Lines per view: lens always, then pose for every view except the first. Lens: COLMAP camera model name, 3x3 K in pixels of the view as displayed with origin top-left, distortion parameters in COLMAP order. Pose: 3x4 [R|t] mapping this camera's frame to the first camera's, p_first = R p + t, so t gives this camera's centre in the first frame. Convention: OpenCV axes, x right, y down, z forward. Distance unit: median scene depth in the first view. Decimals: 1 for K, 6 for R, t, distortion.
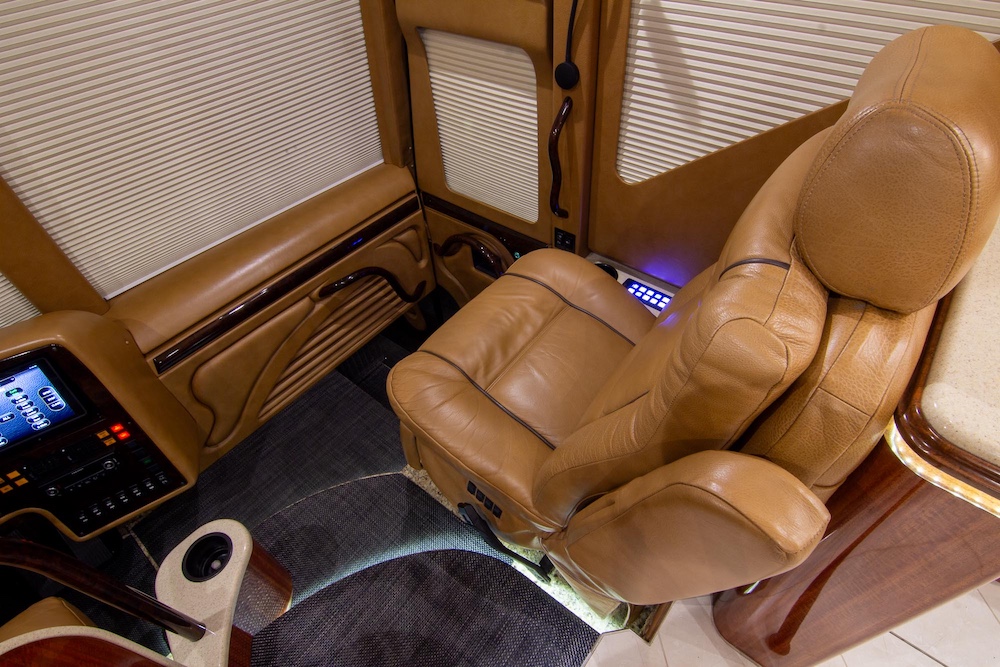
lens RADIAL K [[509.3, 0, 504.5], [0, 509.3, 334.7], [0, 0, 1]] dist [-0.007626, -0.009701]
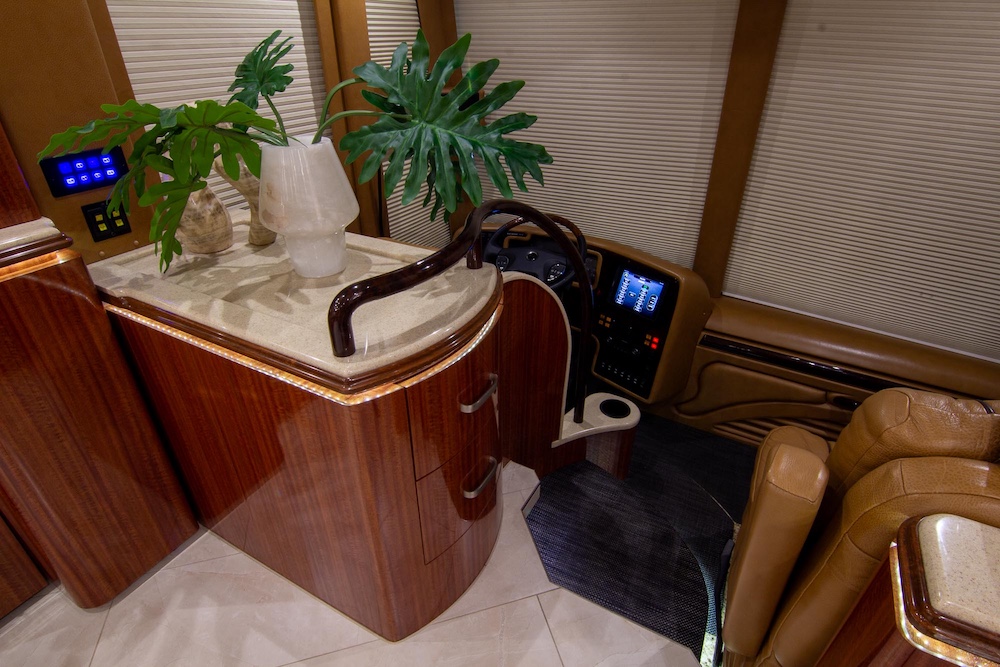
lens RADIAL K [[509.3, 0, 499.3], [0, 509.3, 333.7], [0, 0, 1]] dist [-0.007626, -0.009701]
pose [[0.187252, 0.561444, -0.806050, 0.470245], [-0.729046, 0.629380, 0.269023, 0.102948], [0.658353, 0.537272, 0.527171, -0.217033]]
